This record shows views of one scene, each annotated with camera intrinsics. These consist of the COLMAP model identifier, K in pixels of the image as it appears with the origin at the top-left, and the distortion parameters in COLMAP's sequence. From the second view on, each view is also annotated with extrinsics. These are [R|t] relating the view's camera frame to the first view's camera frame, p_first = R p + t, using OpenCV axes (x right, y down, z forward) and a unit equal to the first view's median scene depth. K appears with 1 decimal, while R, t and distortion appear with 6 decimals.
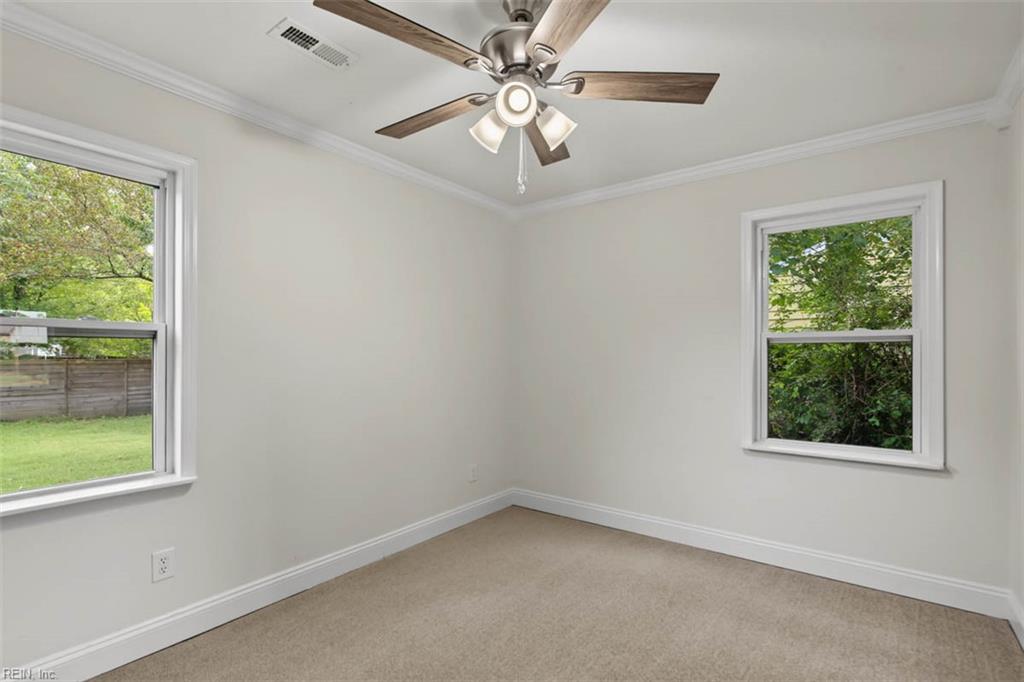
lens RADIAL K [[477.2, 0, 514.7], [0, 477.2, 348.4], [0, 0, 1]] dist [0.002448, 0.000263]
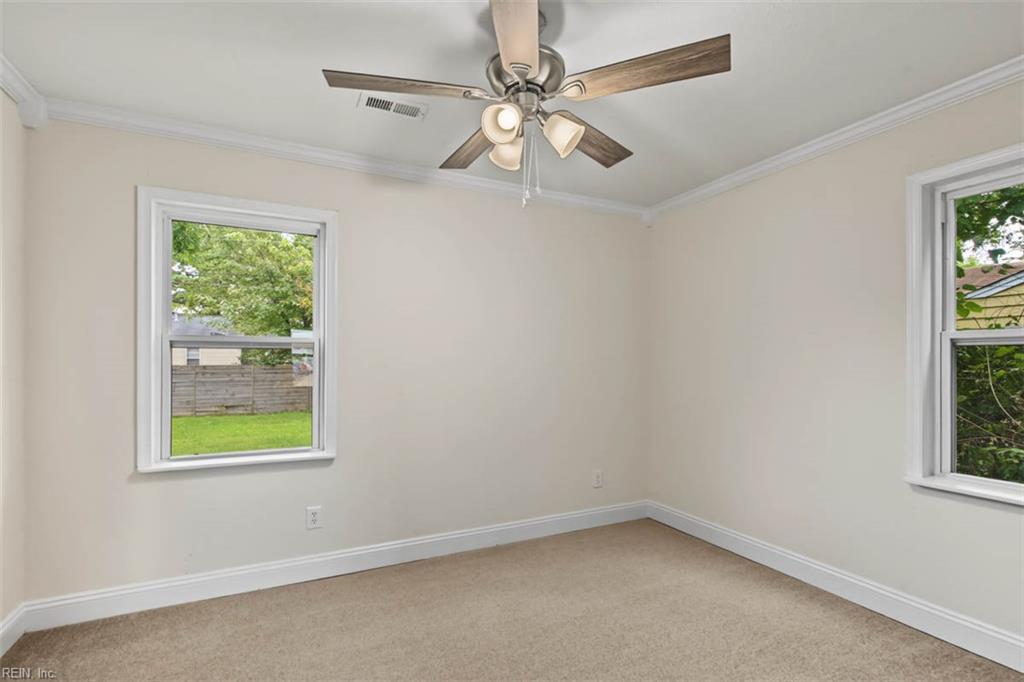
lens RADIAL K [[474.2, 0, 514.3], [0, 474.2, 353.7], [0, 0, 1]] dist [0.001758, 0.000500]
pose [[0.898321, -0.006462, -0.439291, 0.285087], [0.005510, 0.999979, -0.003440, 0.000493], [0.439304, 0.000670, 0.898338, 0.040047]]
